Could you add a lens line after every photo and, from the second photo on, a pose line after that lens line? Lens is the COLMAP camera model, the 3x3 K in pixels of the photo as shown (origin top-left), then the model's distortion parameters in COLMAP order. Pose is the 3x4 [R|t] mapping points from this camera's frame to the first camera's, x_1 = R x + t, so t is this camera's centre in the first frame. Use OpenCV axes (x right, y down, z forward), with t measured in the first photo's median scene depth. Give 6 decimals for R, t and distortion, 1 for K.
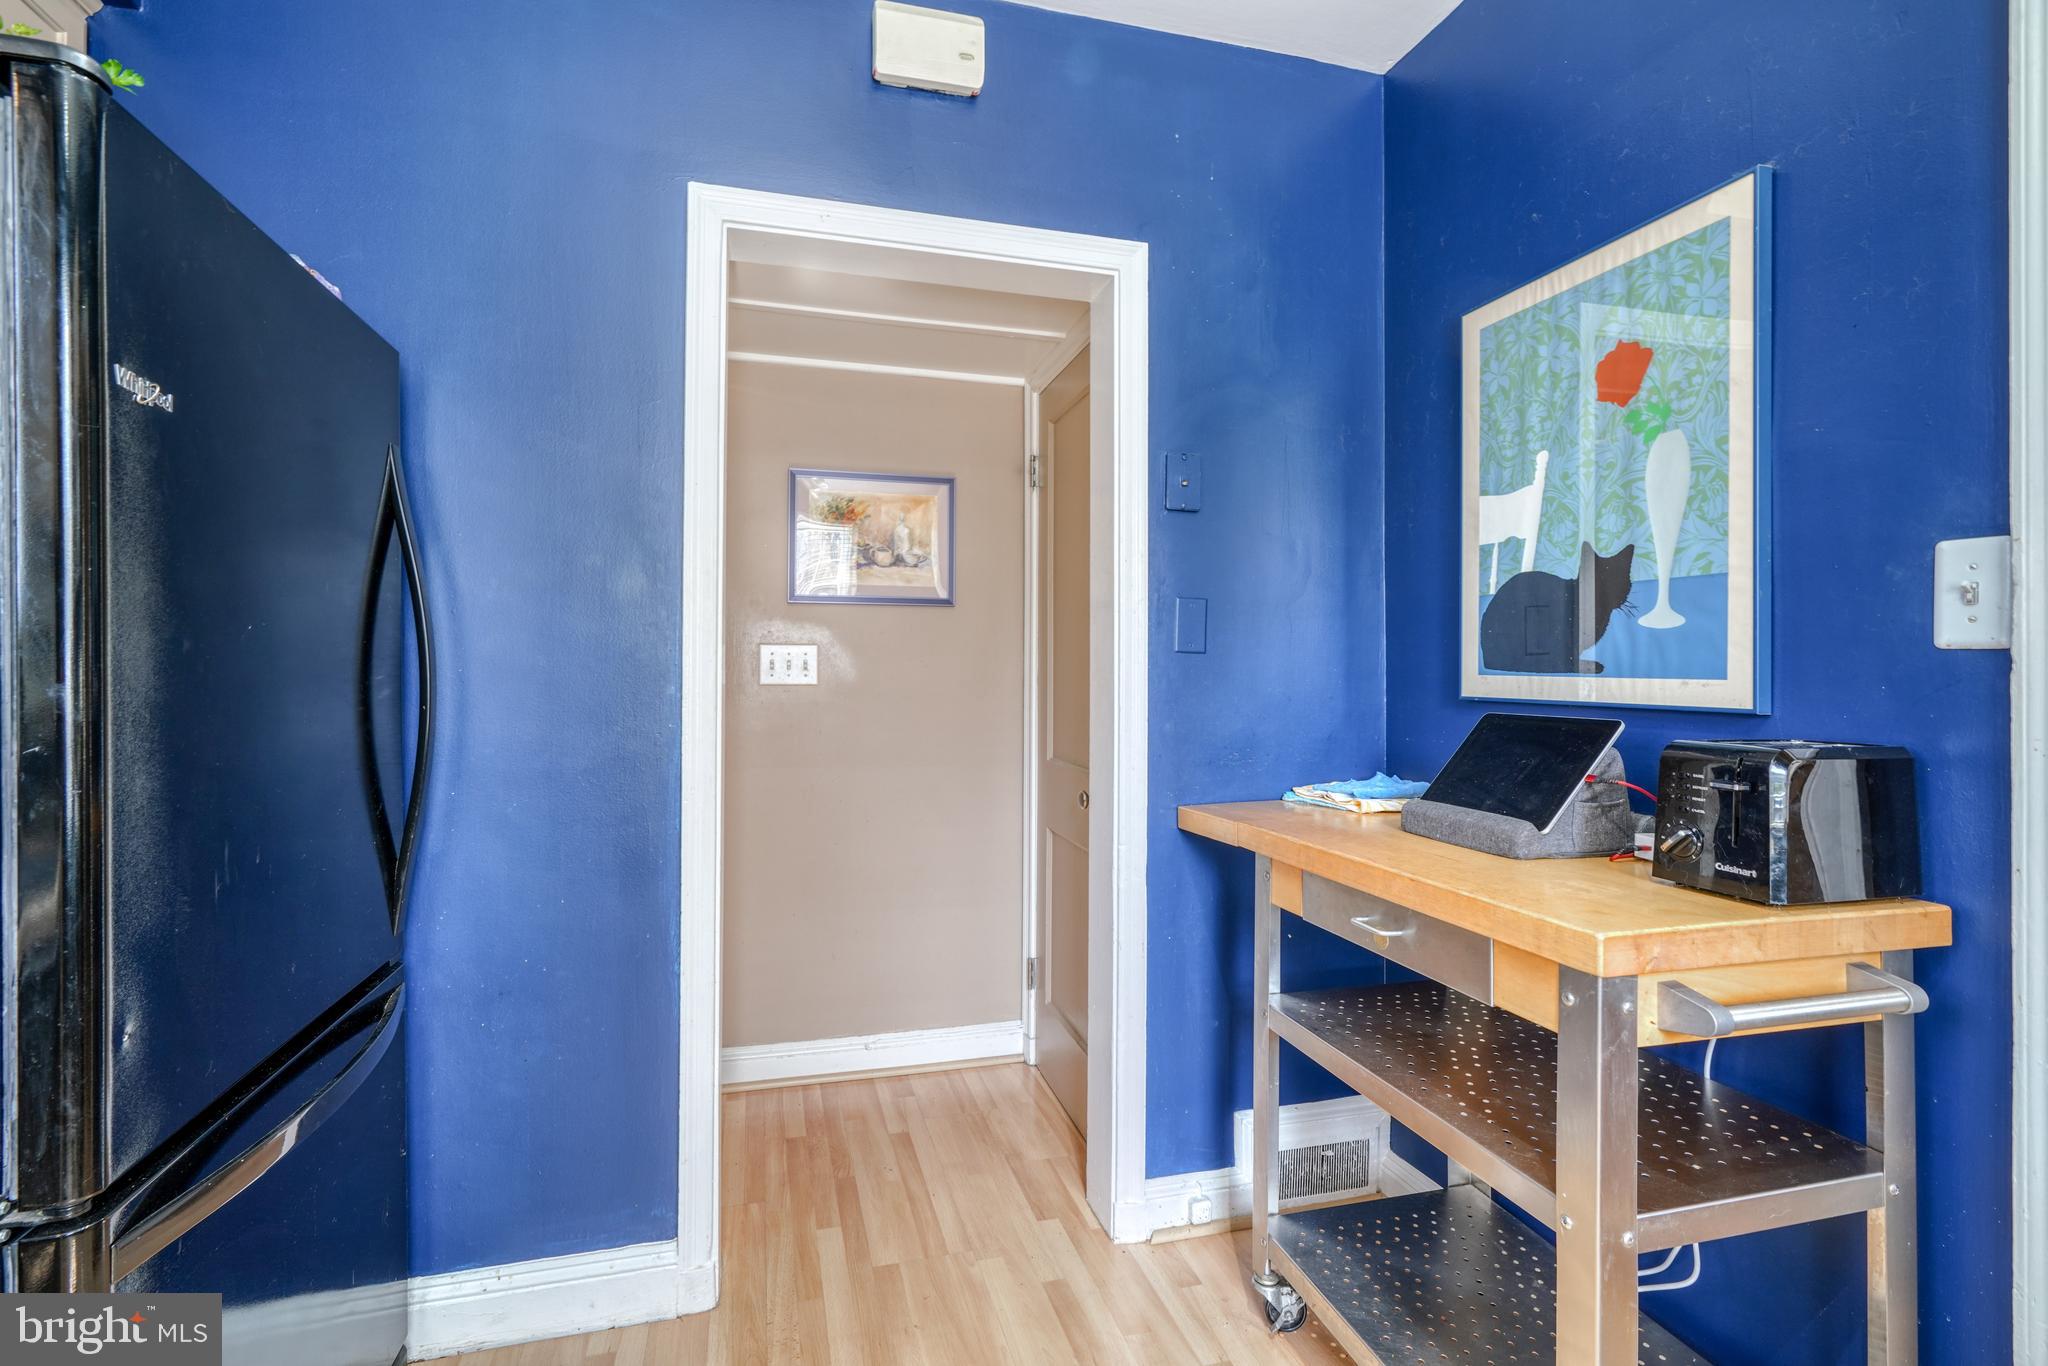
lens RADIAL K [[947.4, 0, 1024.0], [0, 947.4, 679.1], [0, 0, 1]] dist [-0.010154, 0.003658]
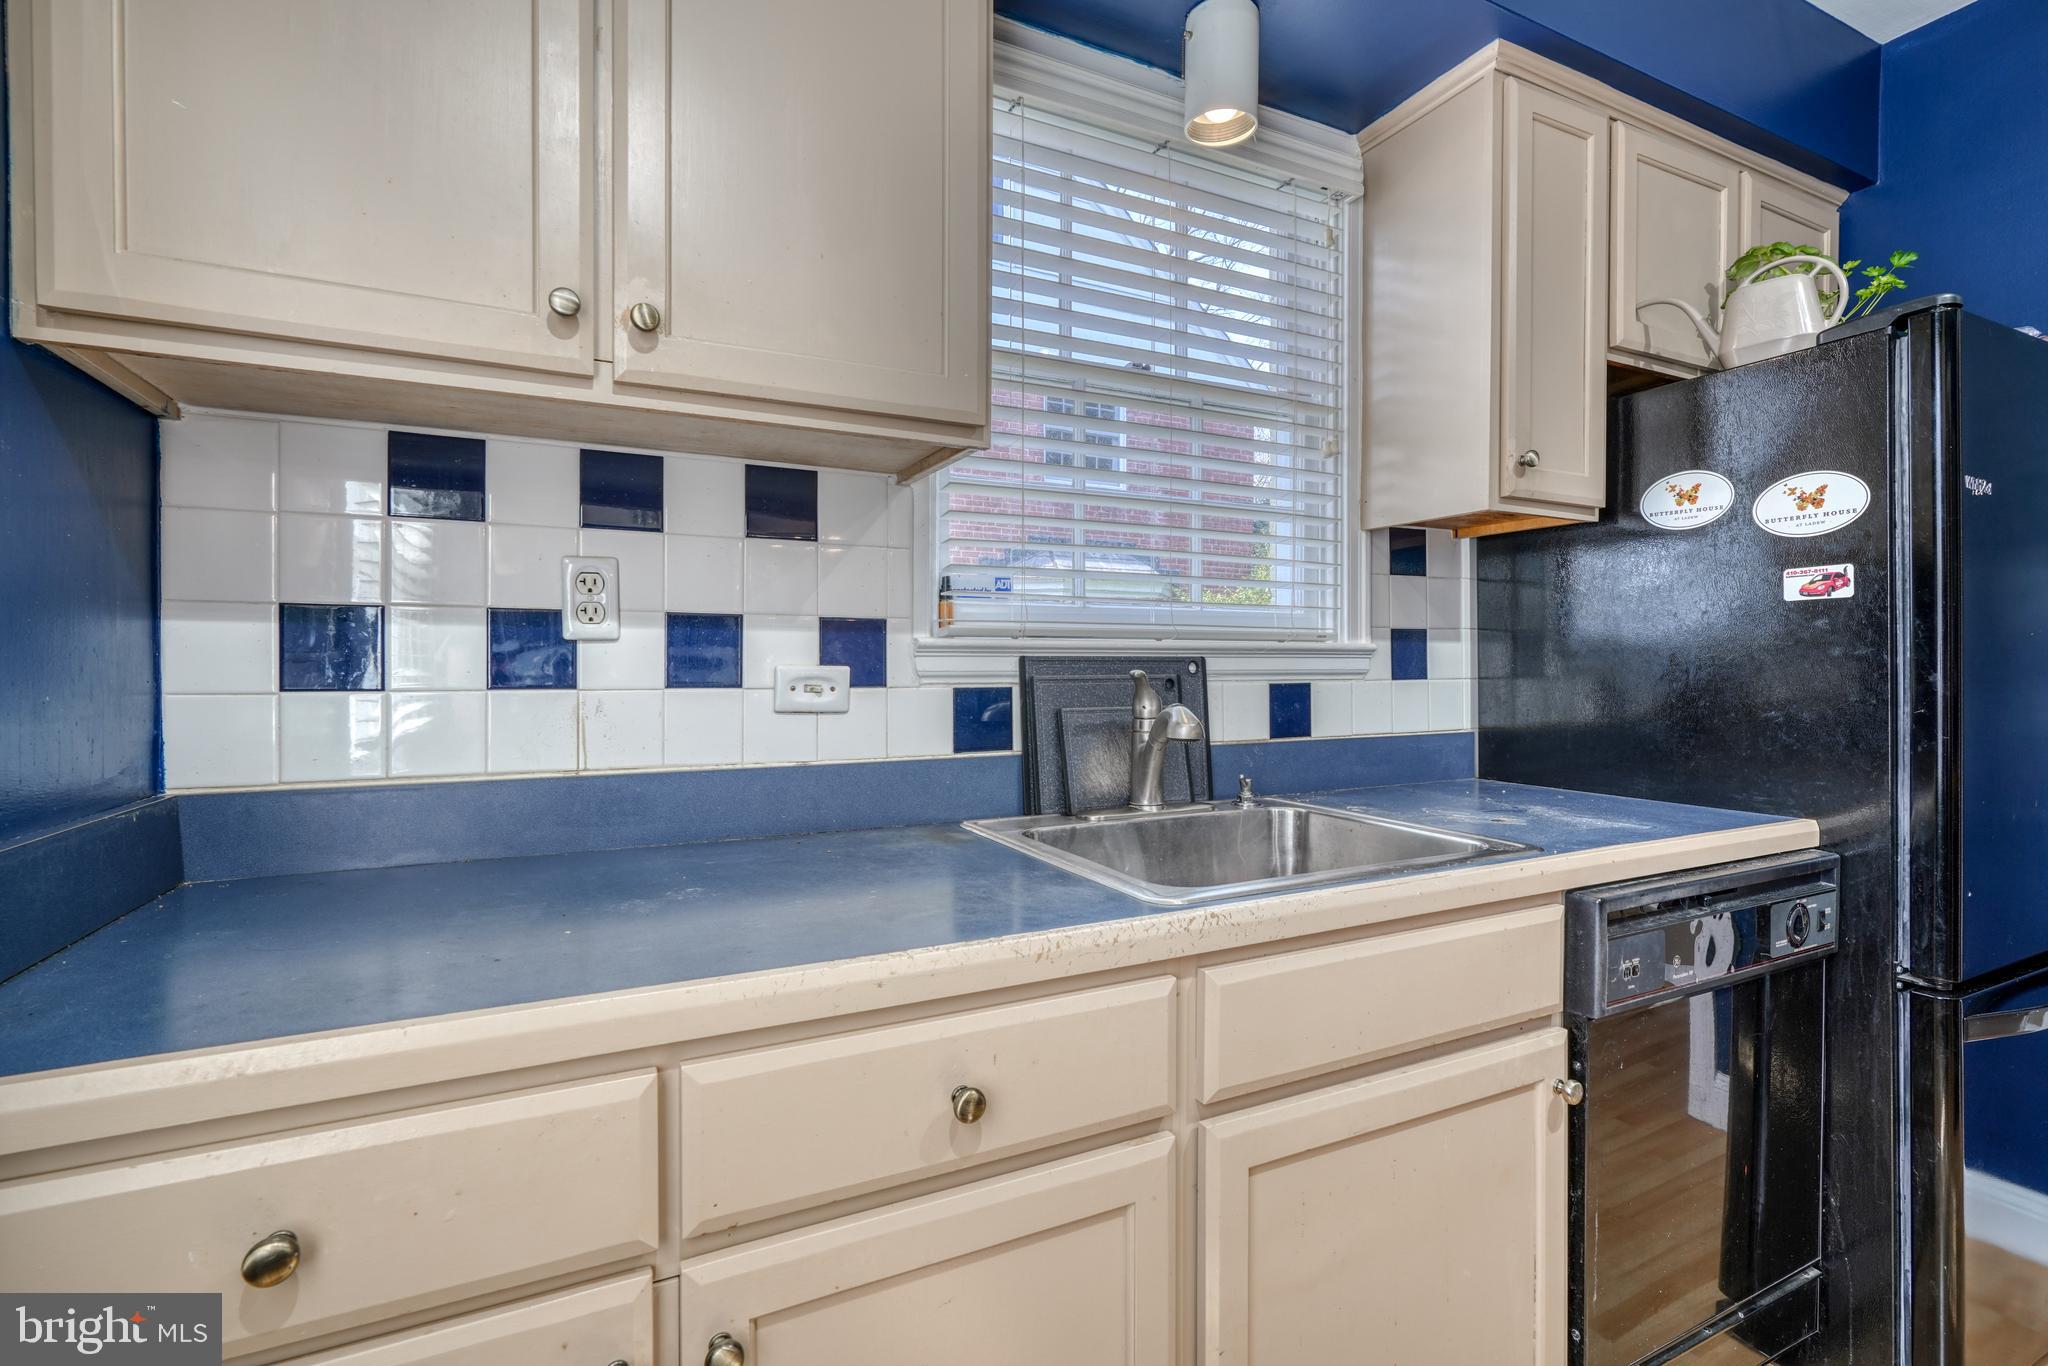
lens RADIAL K [[947.4, 0, 1032.0], [0, 947.4, 673.8], [0, 0, 1]] dist [-0.010154, 0.003658]
pose [[0.206219, 0.005409, -0.978491, 0.294223], [-0.004416, 0.999980, 0.004597, 0.005465], [0.978496, 0.003373, 0.206239, -0.930033]]
